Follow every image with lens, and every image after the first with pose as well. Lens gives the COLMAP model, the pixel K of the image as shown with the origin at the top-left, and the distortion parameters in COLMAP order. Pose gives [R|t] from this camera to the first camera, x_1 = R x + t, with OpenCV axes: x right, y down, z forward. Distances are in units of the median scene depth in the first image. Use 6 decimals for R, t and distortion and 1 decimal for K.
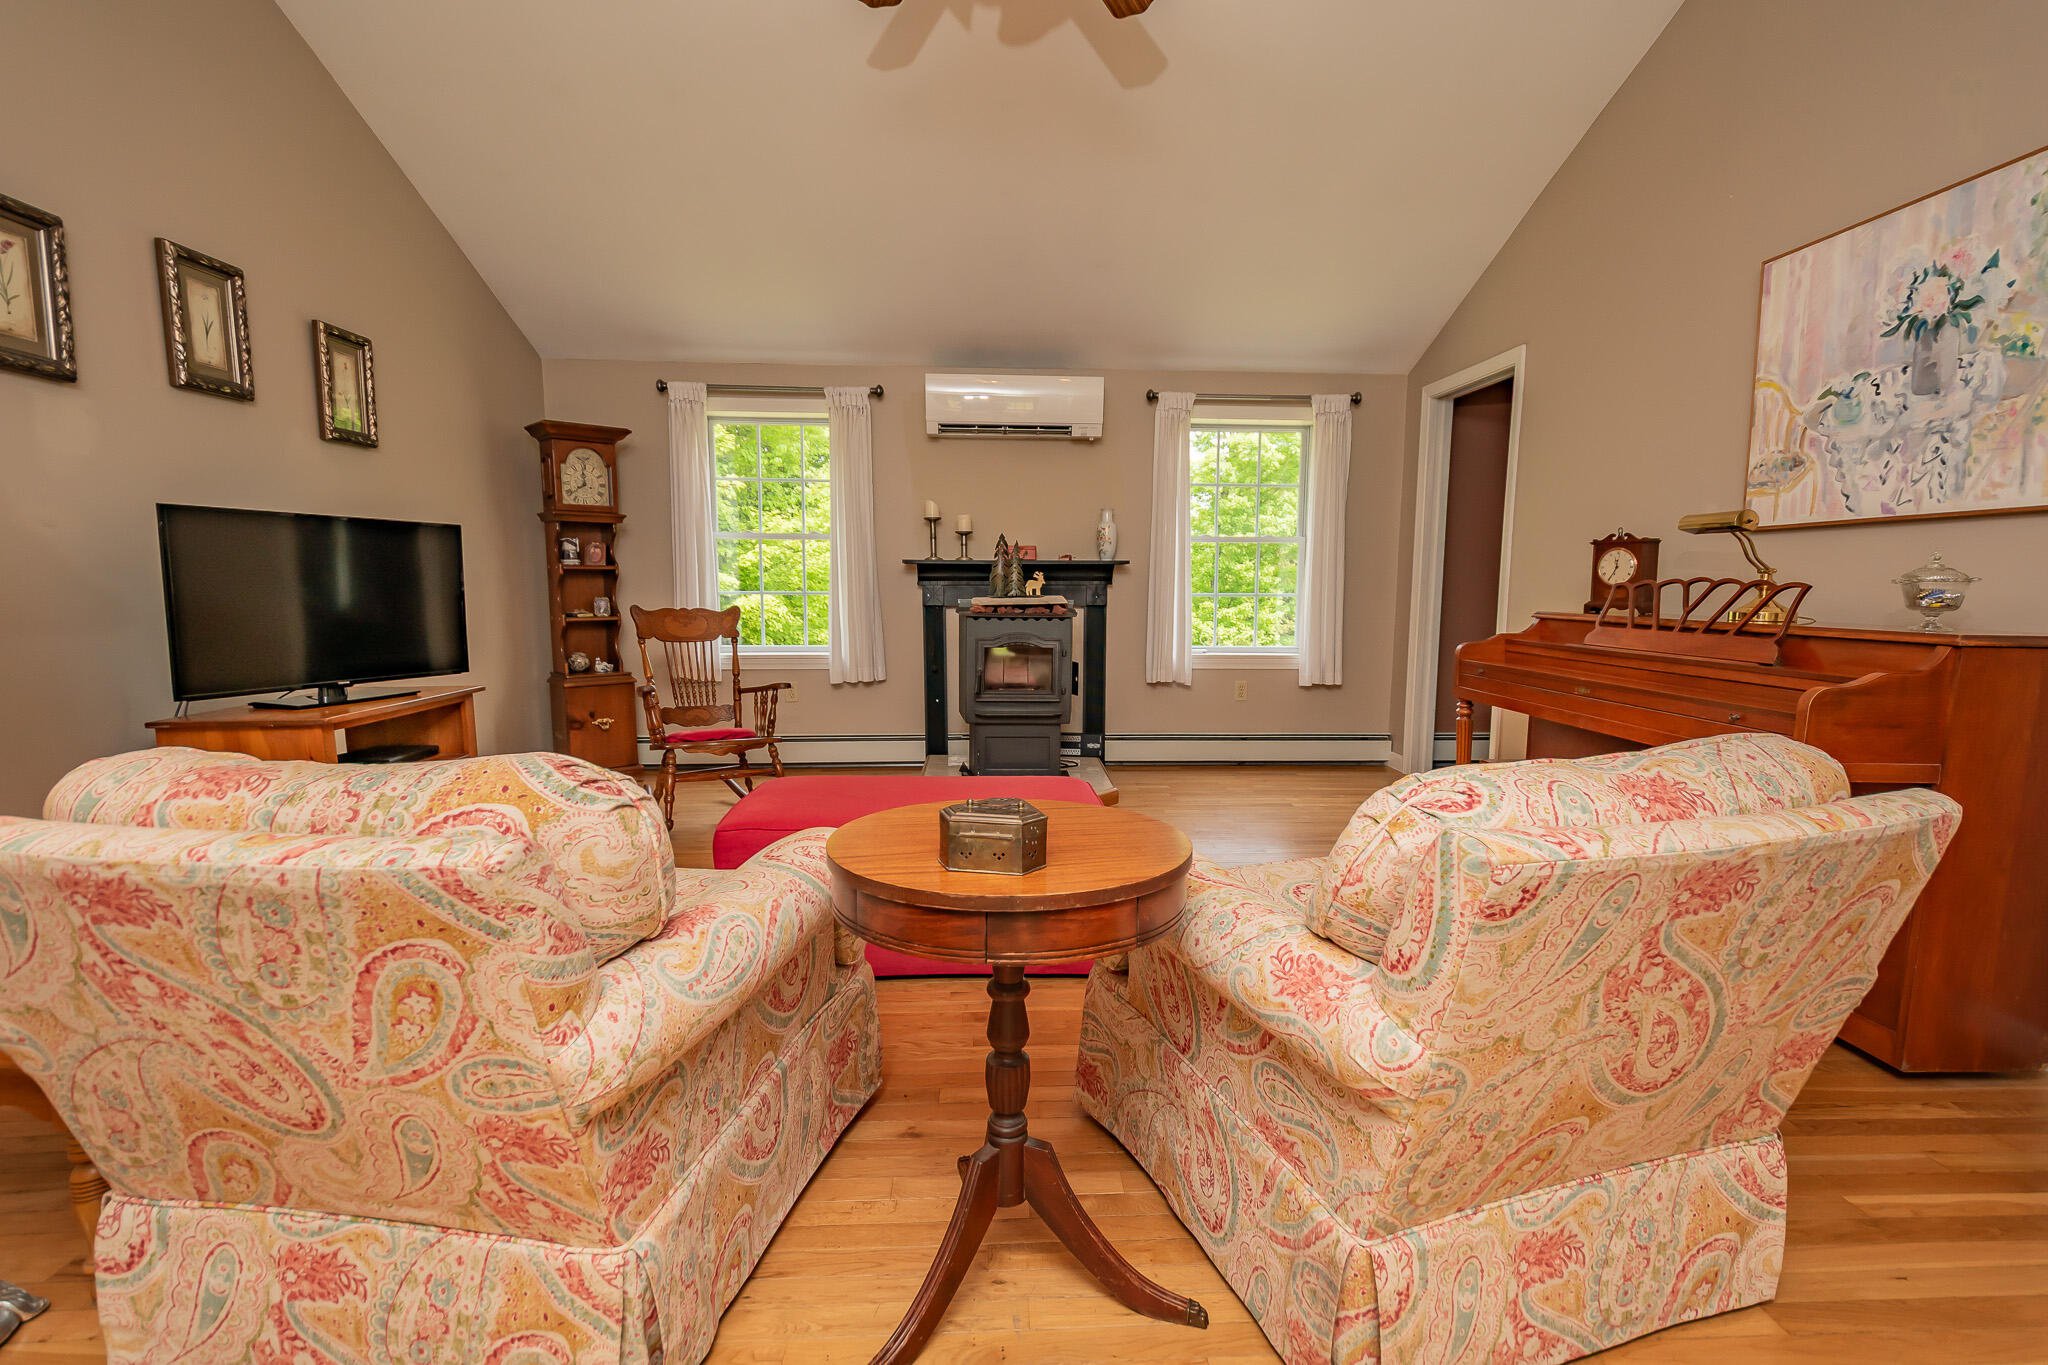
lens RADIAL K [[924.9, 0, 997.6], [0, 924.9, 681.5], [0, 0, 1]] dist [0.001291, -0.006060]
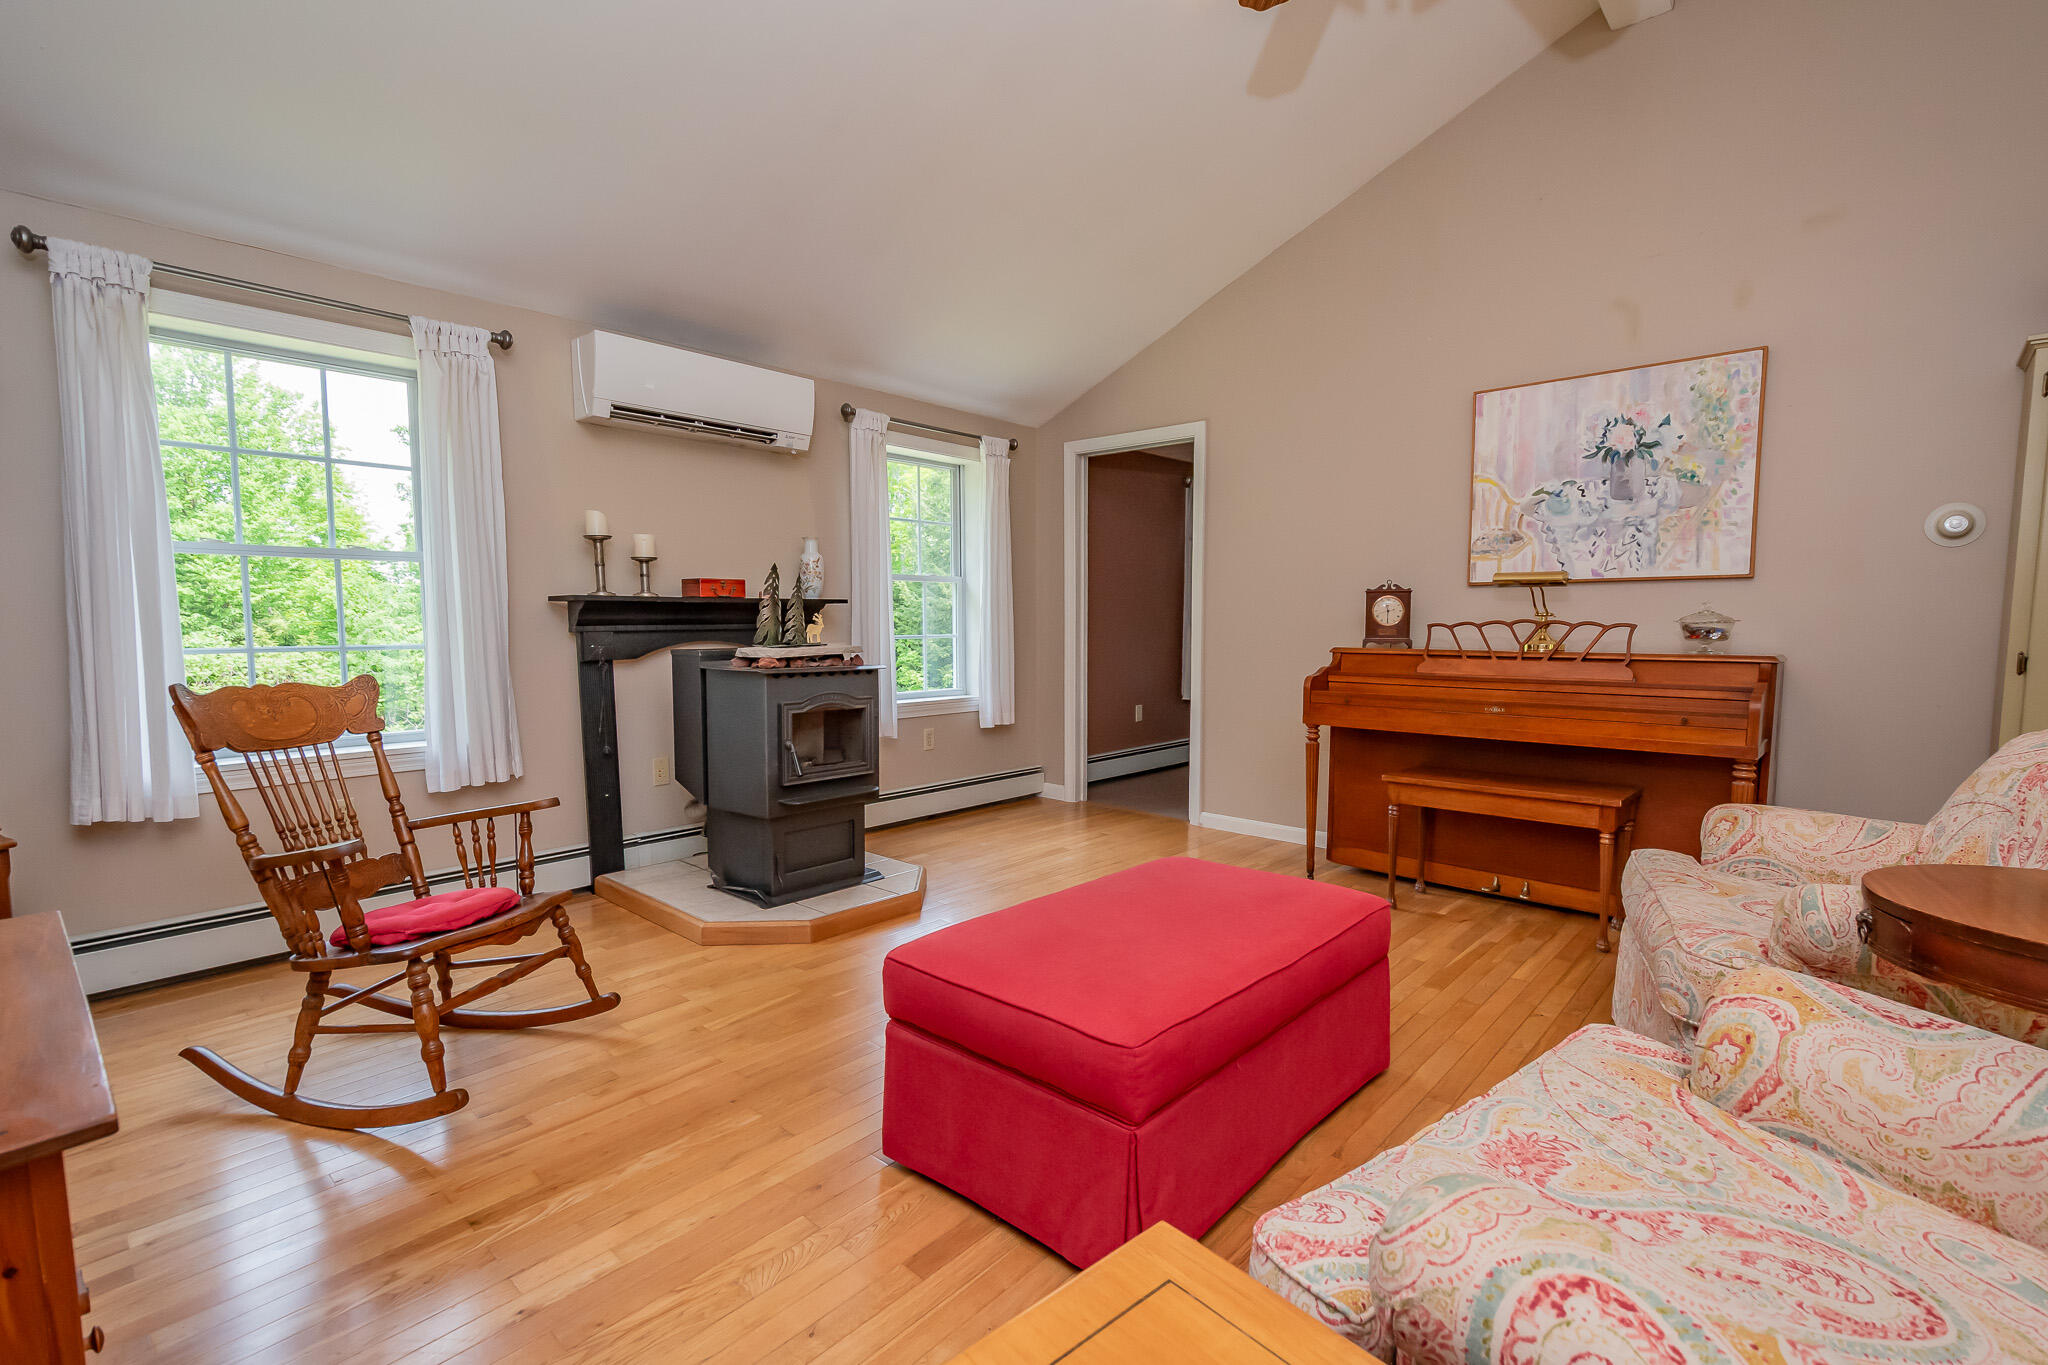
lens RADIAL K [[924.9, 0, 997.6], [0, 924.9, 681.5], [0, 0, 1]] dist [0.001291, -0.006060]
pose [[0.696911, -0.053228, 0.715180, -0.734484], [0.081660, 0.996646, -0.005398, -0.077127], [-0.712493, 0.062163, 0.698920, 0.603752]]
